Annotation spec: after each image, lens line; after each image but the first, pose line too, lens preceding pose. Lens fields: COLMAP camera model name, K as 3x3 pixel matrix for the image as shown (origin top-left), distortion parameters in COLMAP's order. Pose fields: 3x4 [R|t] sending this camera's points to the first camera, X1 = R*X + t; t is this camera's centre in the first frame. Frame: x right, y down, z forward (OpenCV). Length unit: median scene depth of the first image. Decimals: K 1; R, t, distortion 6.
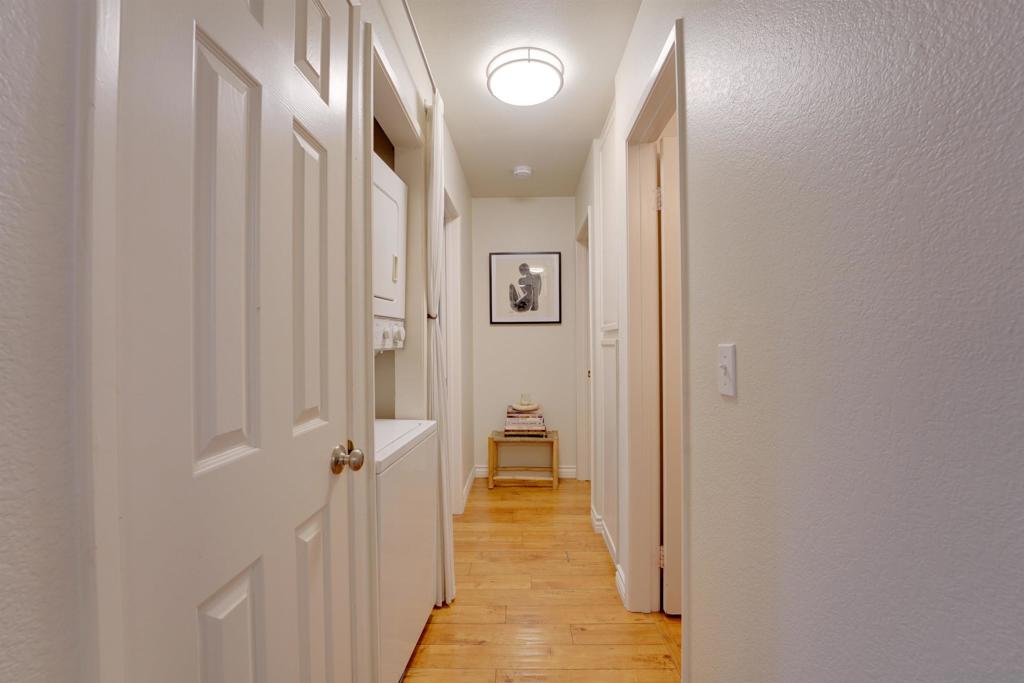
lens RADIAL K [[424.3, 0, 512.0], [0, 424.3, 341.5], [0, 0, 1]] dist [-0.024450, 0.000230]
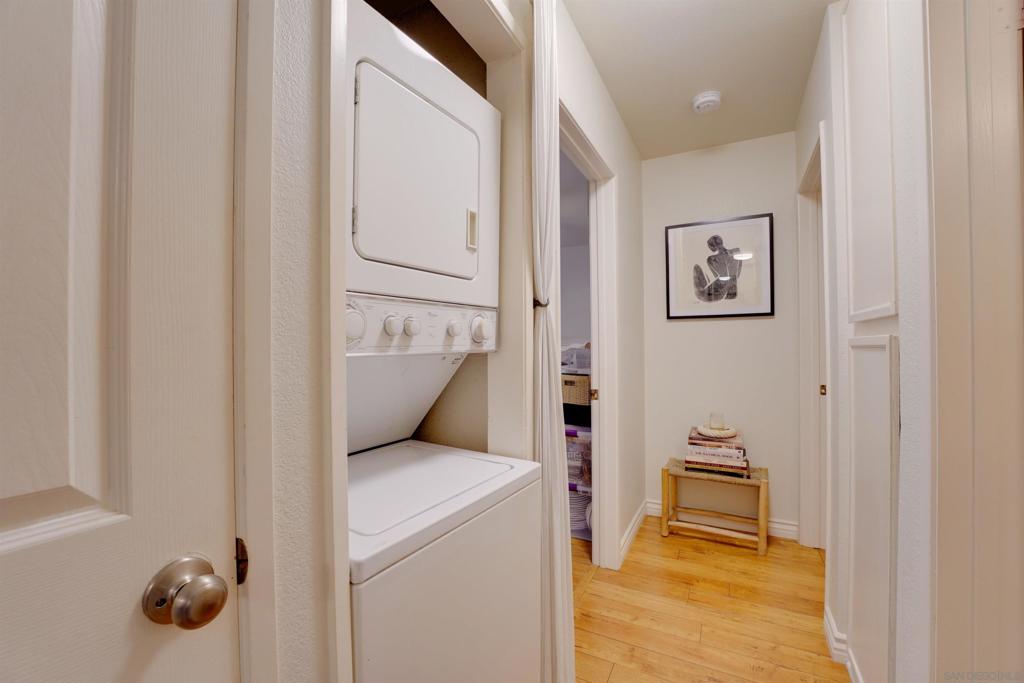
lens RADIAL K [[417.2, 0, 511.8], [0, 417.2, 344.0], [0, 0, 1]] dist [-0.024864, 0.000357]
pose [[0.896116, -0.001015, -0.443819, 0.033339], [0.001974, 0.999997, 0.001698, 0.002212], [0.443816, -0.002397, 0.896115, 0.215566]]
